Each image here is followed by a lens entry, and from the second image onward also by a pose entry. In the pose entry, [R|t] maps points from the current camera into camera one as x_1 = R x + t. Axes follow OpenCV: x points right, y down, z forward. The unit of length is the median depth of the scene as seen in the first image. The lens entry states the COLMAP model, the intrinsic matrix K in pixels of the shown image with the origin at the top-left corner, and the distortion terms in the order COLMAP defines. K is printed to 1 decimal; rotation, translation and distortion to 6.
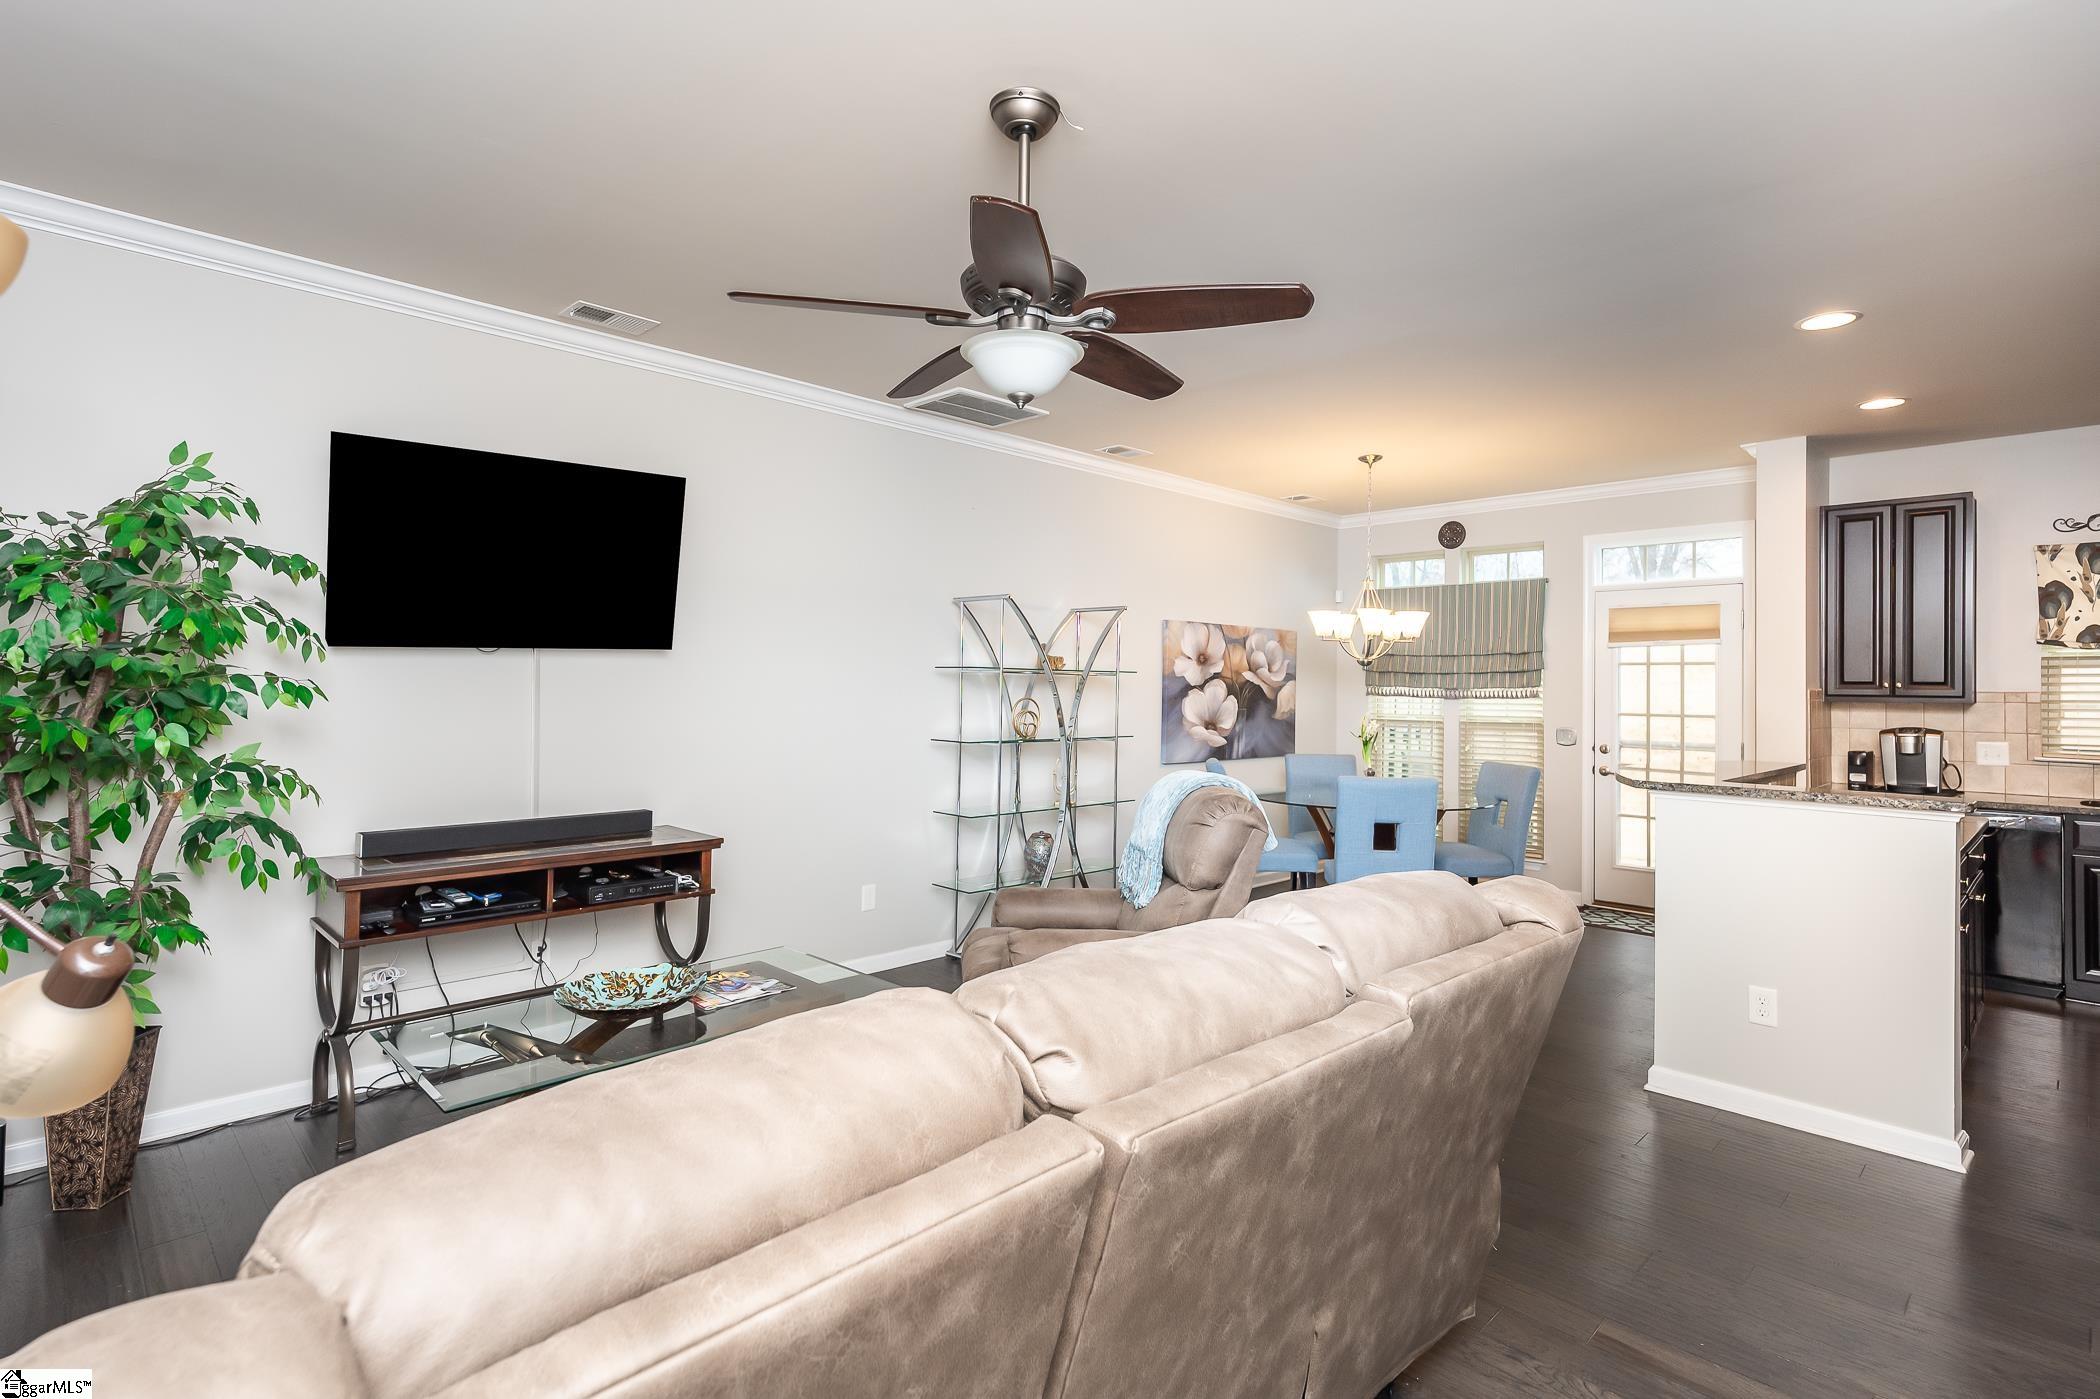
lens RADIAL K [[977.6, 0, 1053.8], [0, 977.6, 686.3], [0, 0, 1]] dist [-0.001492, -0.000174]
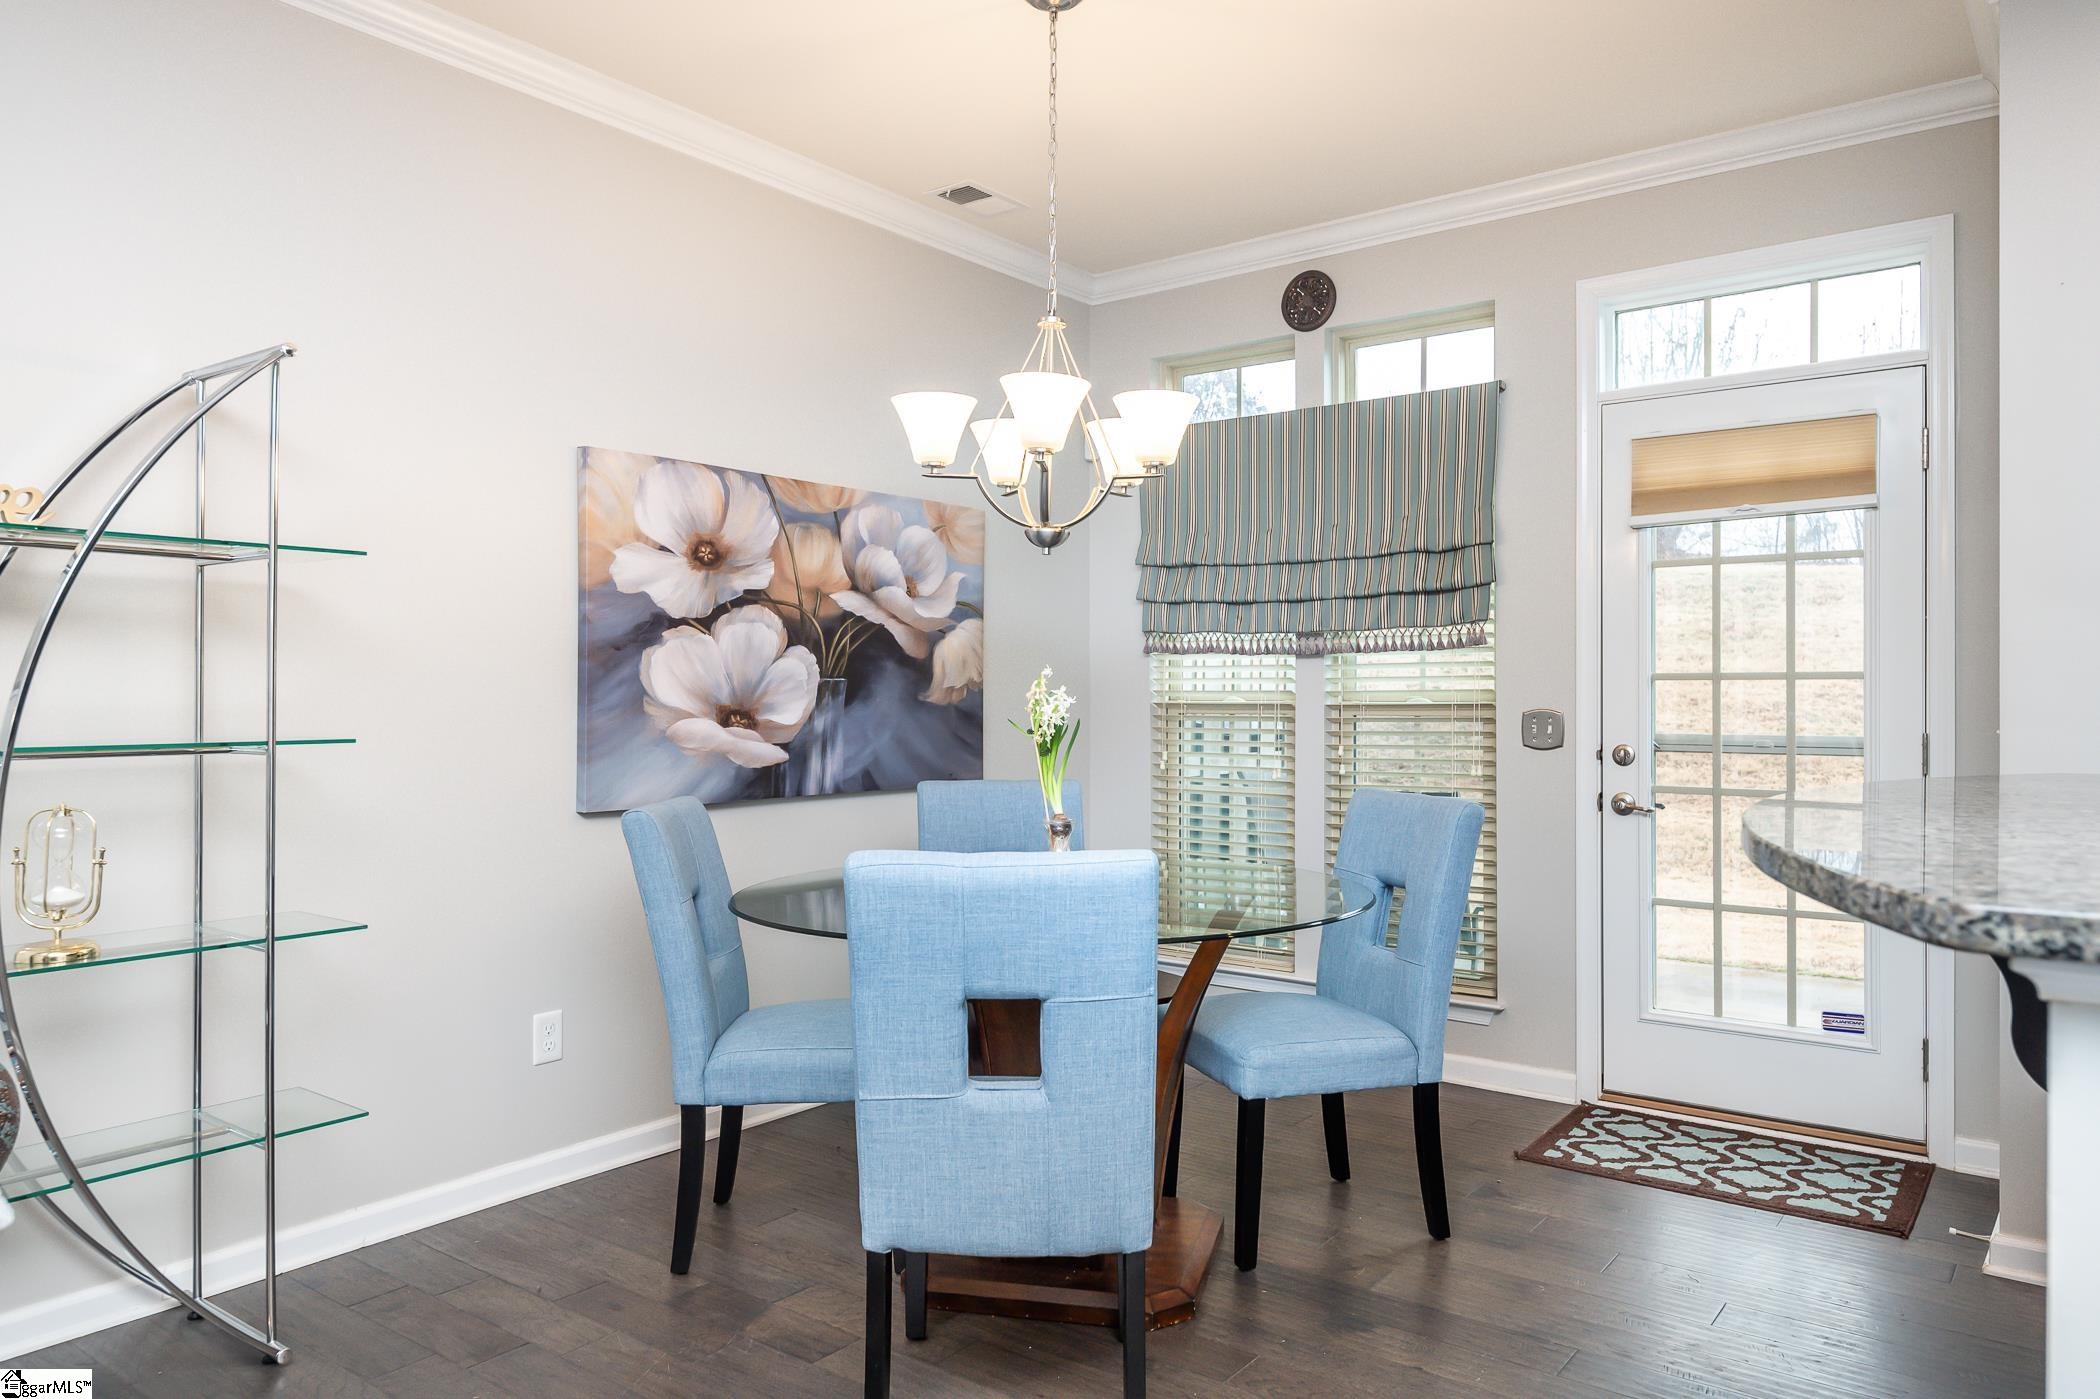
lens RADIAL K [[1416.8, 0, 1051.8], [0, 1416.8, 709.6], [0, 0, 1]] dist [0.004228, 0.000442]
pose [[0.988567, -0.014503, 0.150081, 0.199100], [0.011981, 0.999772, 0.017698, 0.027514], [-0.150304, -0.015698, 0.988515, 0.381534]]
